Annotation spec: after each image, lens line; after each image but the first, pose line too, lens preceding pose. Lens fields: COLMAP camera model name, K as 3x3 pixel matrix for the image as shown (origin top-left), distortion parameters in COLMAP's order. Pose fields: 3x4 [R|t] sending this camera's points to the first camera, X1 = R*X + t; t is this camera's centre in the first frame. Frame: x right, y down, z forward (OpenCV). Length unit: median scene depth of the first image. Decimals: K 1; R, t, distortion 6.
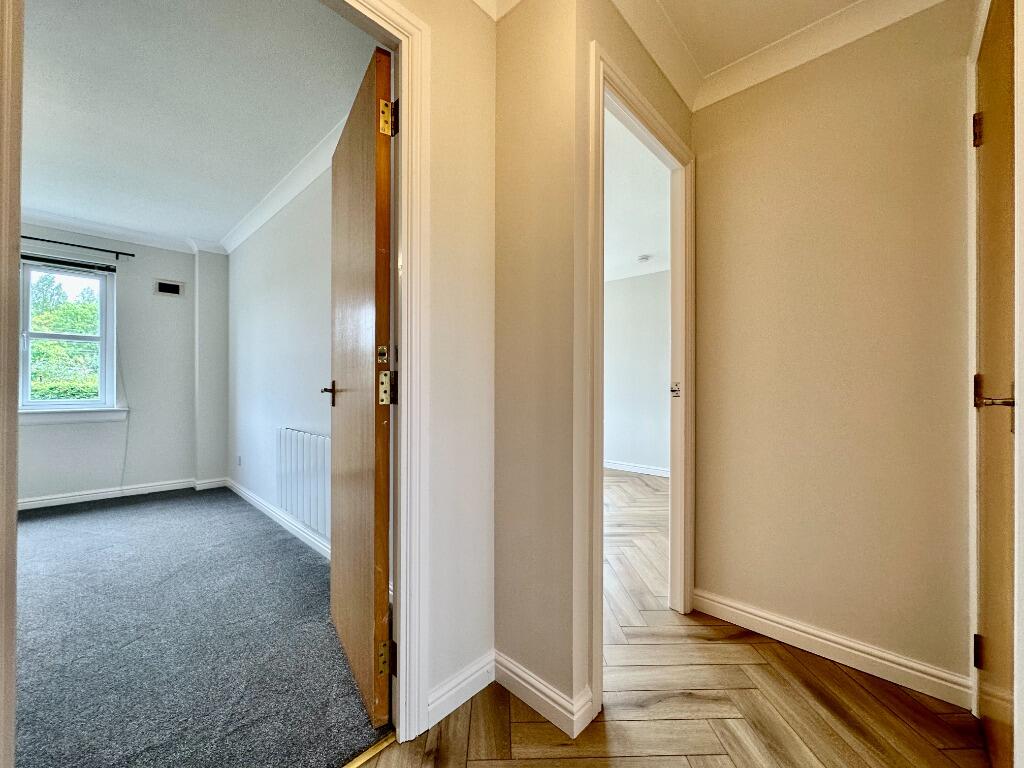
lens RADIAL K [[419.8, 0, 518.0], [0, 419.8, 383.7], [0, 0, 1]] dist [-0.002809, -0.000436]
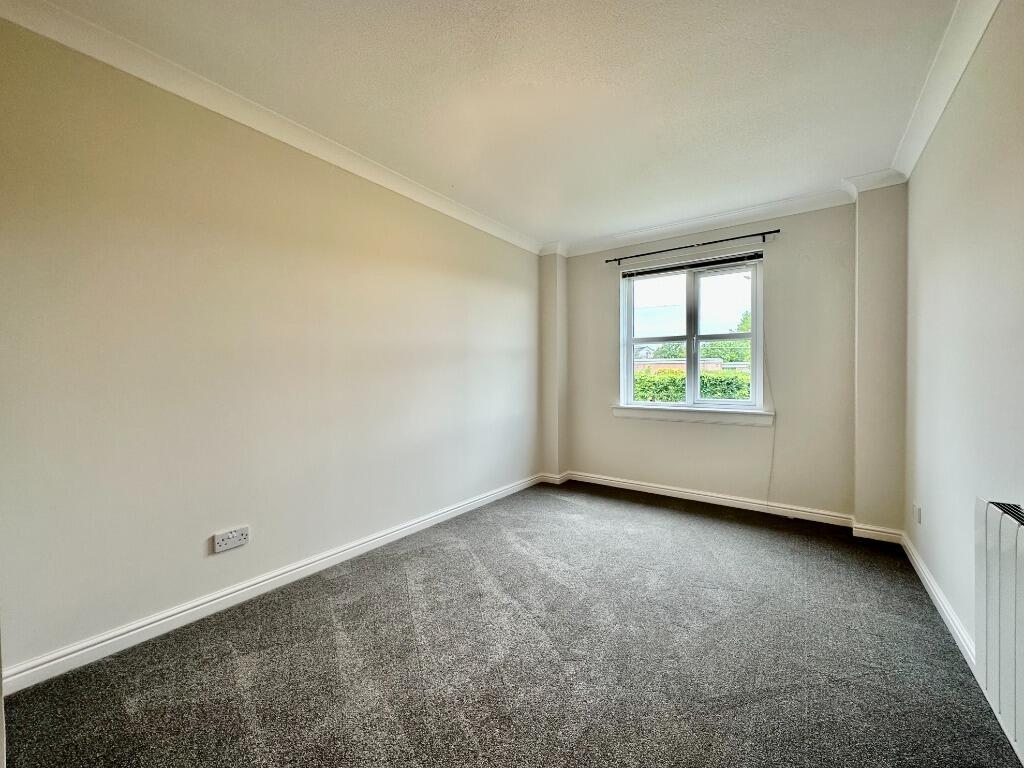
lens RADIAL K [[411.6, 0, 508.8], [0, 411.6, 381.5], [0, 0, 1]] dist [-0.001981, -0.000207]
pose [[0.126362, 0.014779, -0.991874, -0.164520], [0.008491, 0.999836, 0.015980, -0.022891], [0.991948, -0.010441, 0.126216, 0.355270]]
